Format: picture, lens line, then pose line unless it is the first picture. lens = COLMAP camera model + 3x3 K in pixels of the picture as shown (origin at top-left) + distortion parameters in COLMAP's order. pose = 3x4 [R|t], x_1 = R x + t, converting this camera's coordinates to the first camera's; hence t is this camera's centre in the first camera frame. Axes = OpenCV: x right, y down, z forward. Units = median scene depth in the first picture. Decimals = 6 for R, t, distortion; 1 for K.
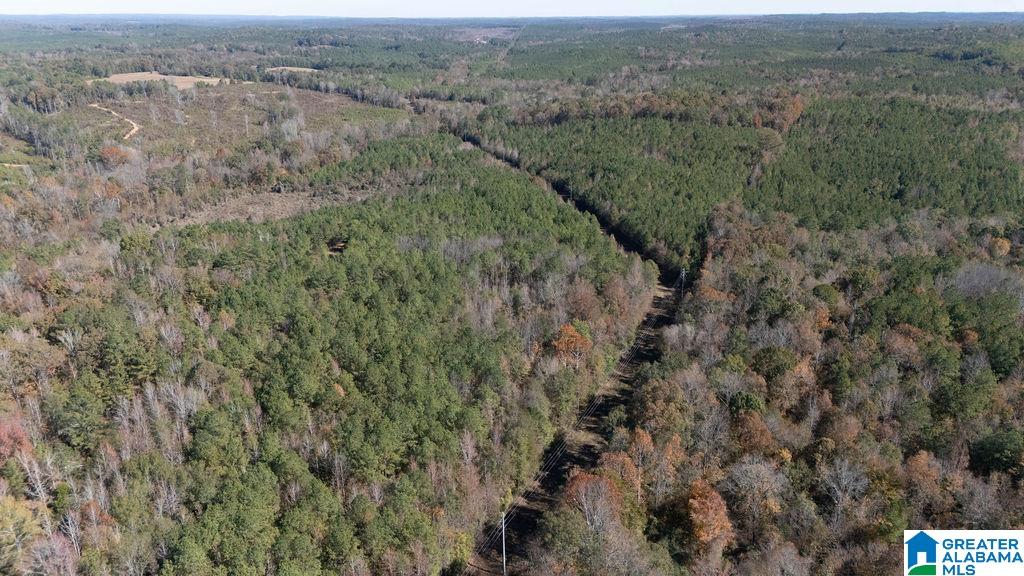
lens RADIAL K [[746.0, 0, 514.4], [0, 746.0, 284.0], [0, 0, 1]] dist [0.068757, -0.060023]
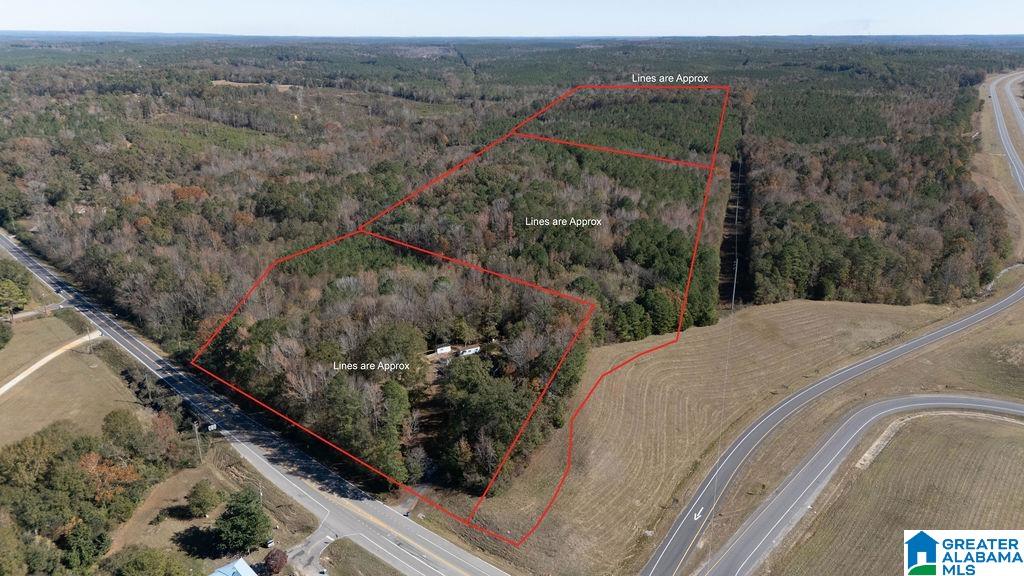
lens RADIAL K [[746.0, 0, 517.3], [0, 746.0, 287.2], [0, 0, 1]] dist [0.068757, -0.060023]
pose [[0.990156, -0.039046, 0.134409, -0.218807], [0.041719, 0.998982, -0.017133, 0.111542], [-0.133603, 0.022571, 0.990778, -0.310456]]
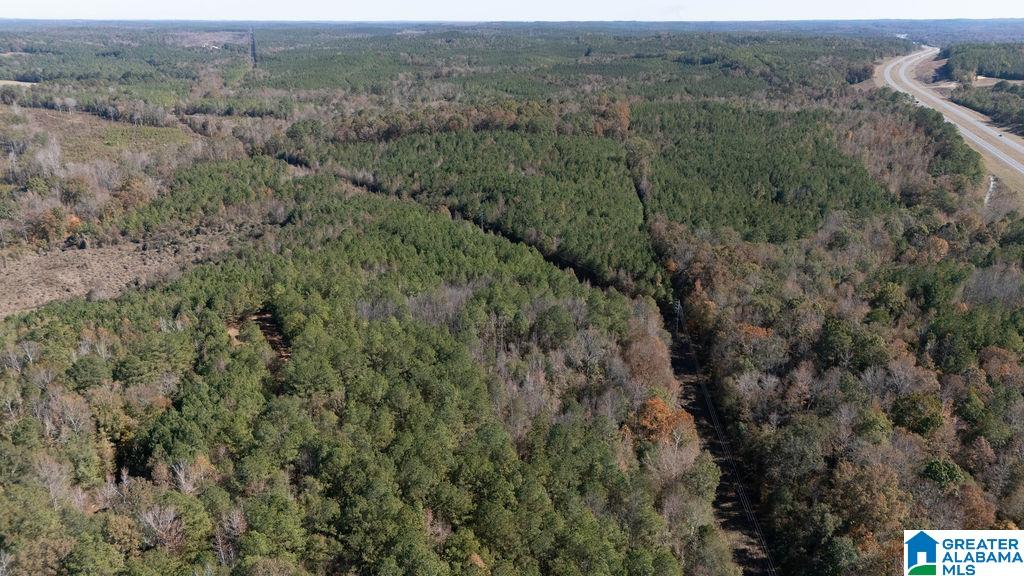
lens RADIAL K [[746.0, 0, 512.7], [0, 746.0, 290.6], [0, 0, 1]] dist [0.068757, -0.060023]
pose [[0.939892, -0.111317, 0.322818, -0.082359], [0.110828, 0.993639, 0.019959, -0.023972], [-0.322987, 0.017018, 0.946250, 0.067597]]
